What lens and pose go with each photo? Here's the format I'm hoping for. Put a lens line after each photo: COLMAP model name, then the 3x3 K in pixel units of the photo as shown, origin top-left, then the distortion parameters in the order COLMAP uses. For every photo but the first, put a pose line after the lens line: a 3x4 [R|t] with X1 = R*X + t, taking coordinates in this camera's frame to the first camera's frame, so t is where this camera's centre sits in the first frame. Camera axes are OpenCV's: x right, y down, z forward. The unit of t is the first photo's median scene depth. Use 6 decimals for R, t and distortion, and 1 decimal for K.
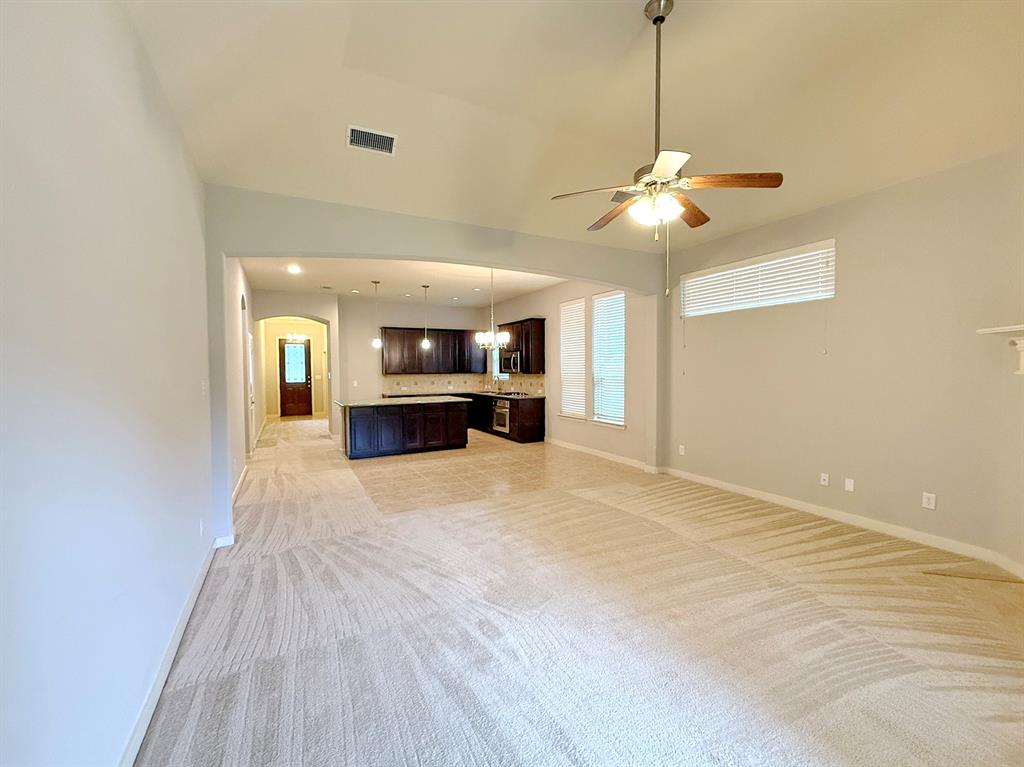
lens RADIAL K [[428.7, 0, 508.9], [0, 428.7, 382.7], [0, 0, 1]] dist [-0.002220, 0.000500]
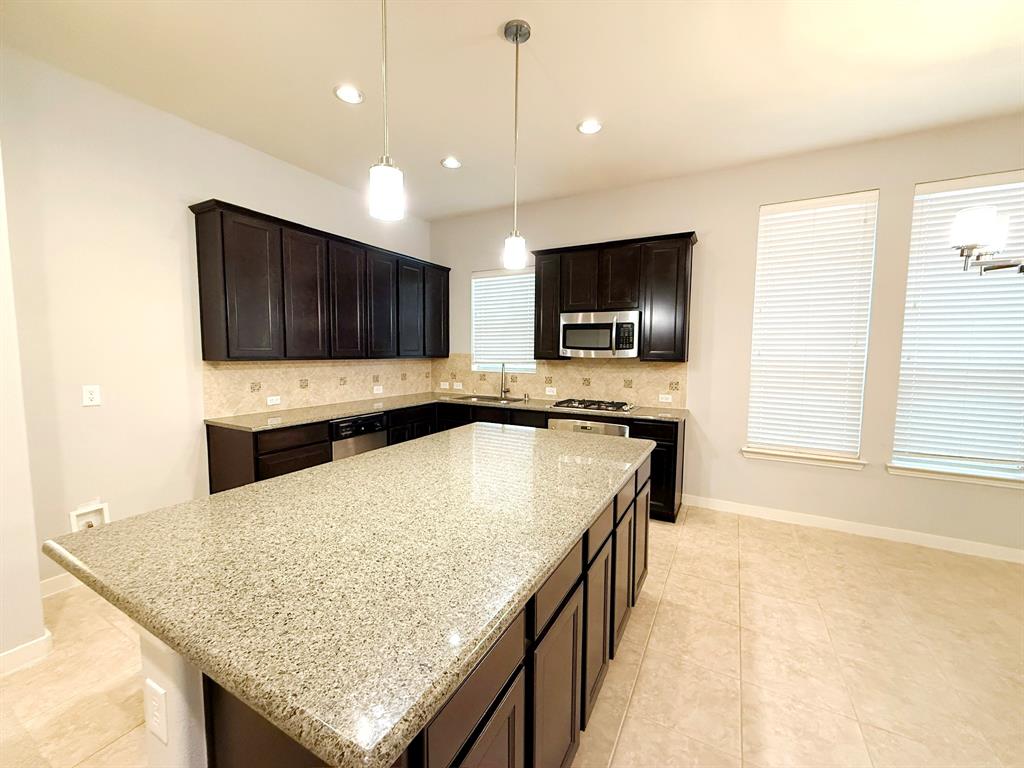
lens RADIAL K [[407.6, 0, 511.8], [0, 407.6, 382.5], [0, 0, 1]] dist [-0.003141, 0.000932]
pose [[0.827649, -0.029602, 0.560465, -0.498565], [0.003662, 0.998872, 0.047350, -0.029688], [-0.561234, -0.037137, 0.826823, 1.125285]]
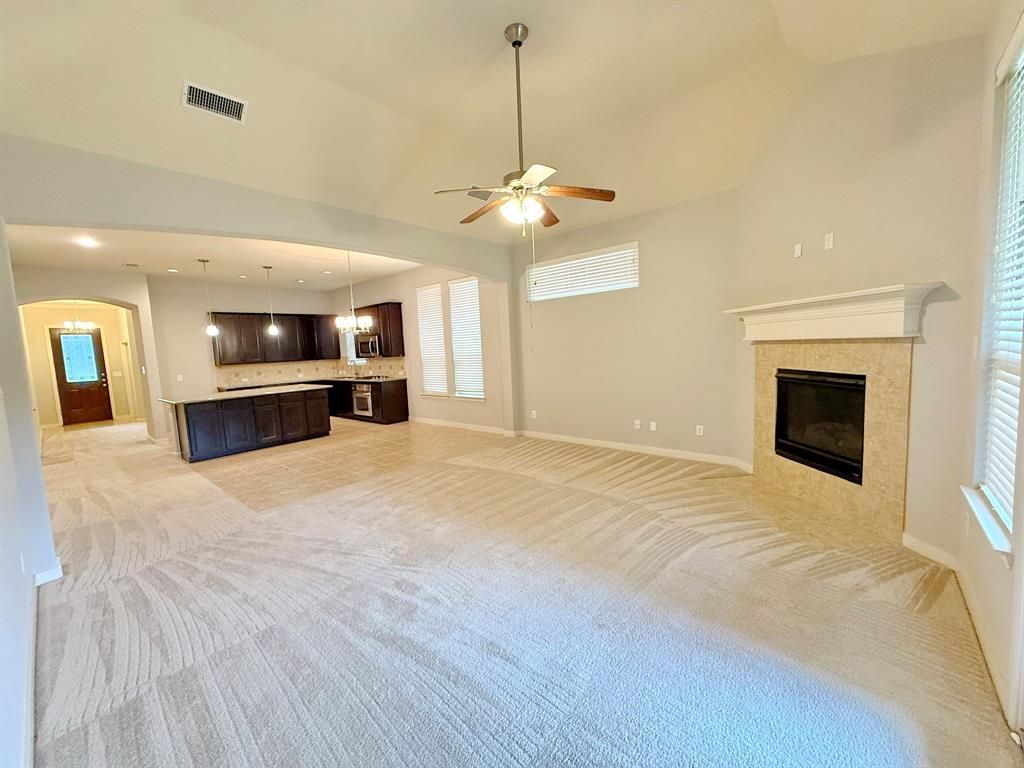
lens RADIAL K [[407.6, 0, 510.4], [0, 407.6, 384.2], [0, 0, 1]] dist [-0.003141, 0.000932]
pose [[0.929852, -0.071967, 0.360827, -0.060055], [0.053822, 0.996740, 0.060101, 0.002328], [-0.363976, -0.036465, 0.930694, -0.024461]]
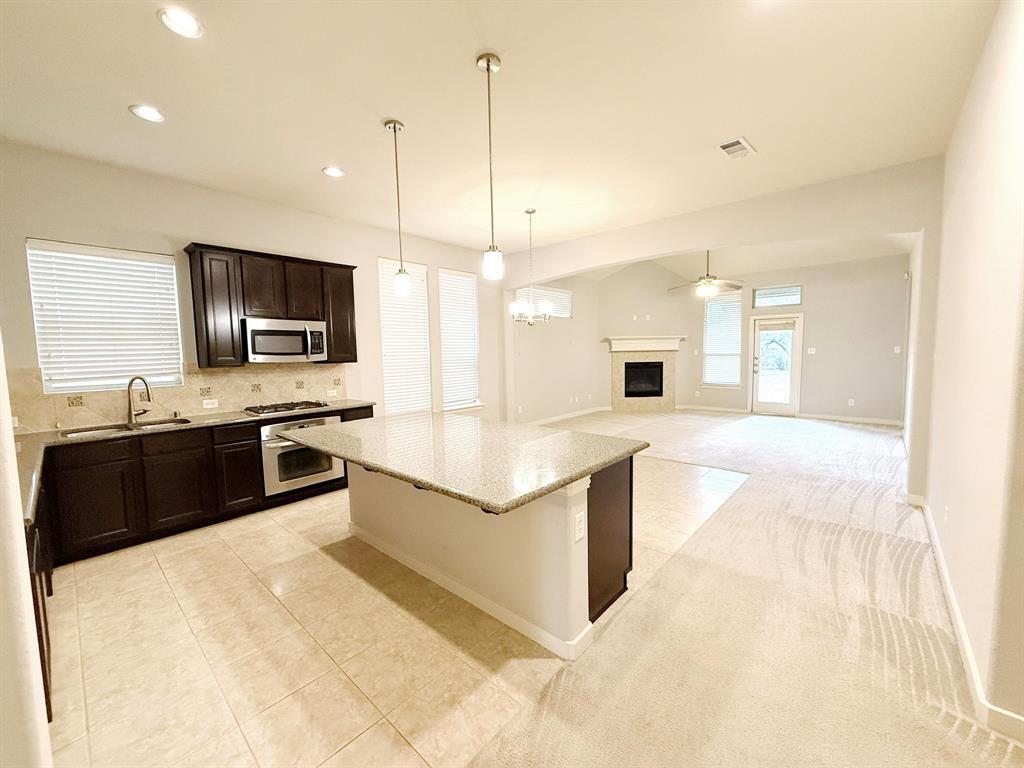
lens RADIAL K [[407.6, 0, 510.5], [0, 407.6, 377.3], [0, 0, 1]] dist [-0.003141, 0.000932]
pose [[-0.348883, -0.051245, 0.935764, -0.827305], [0.050187, 0.996049, 0.073258, -0.045530], [-0.935821, 0.072522, -0.344933, 1.496808]]
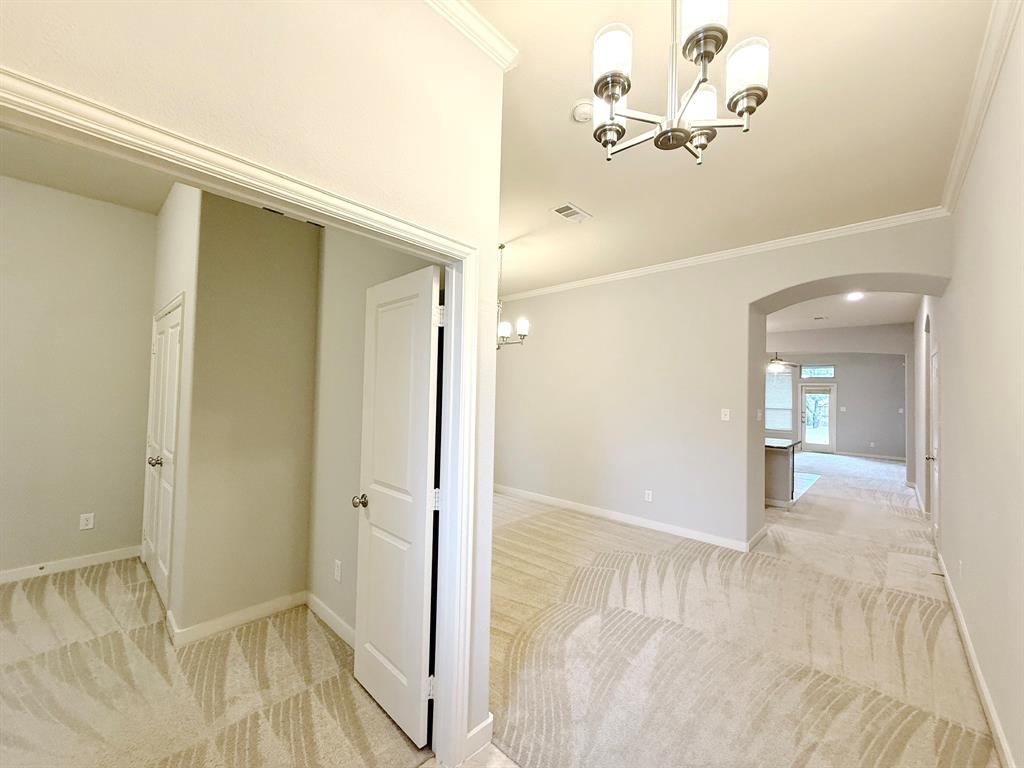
lens RADIAL K [[407.6, 0, 506.5], [0, 407.6, 384.5], [0, 0, 1]] dist [-0.003141, 0.000932]
pose [[-0.333178, 0.021567, 0.942617, -1.283691], [0.005117, 0.999765, -0.021066, -0.073284], [-0.942850, -0.002195, -0.333210, 2.389581]]
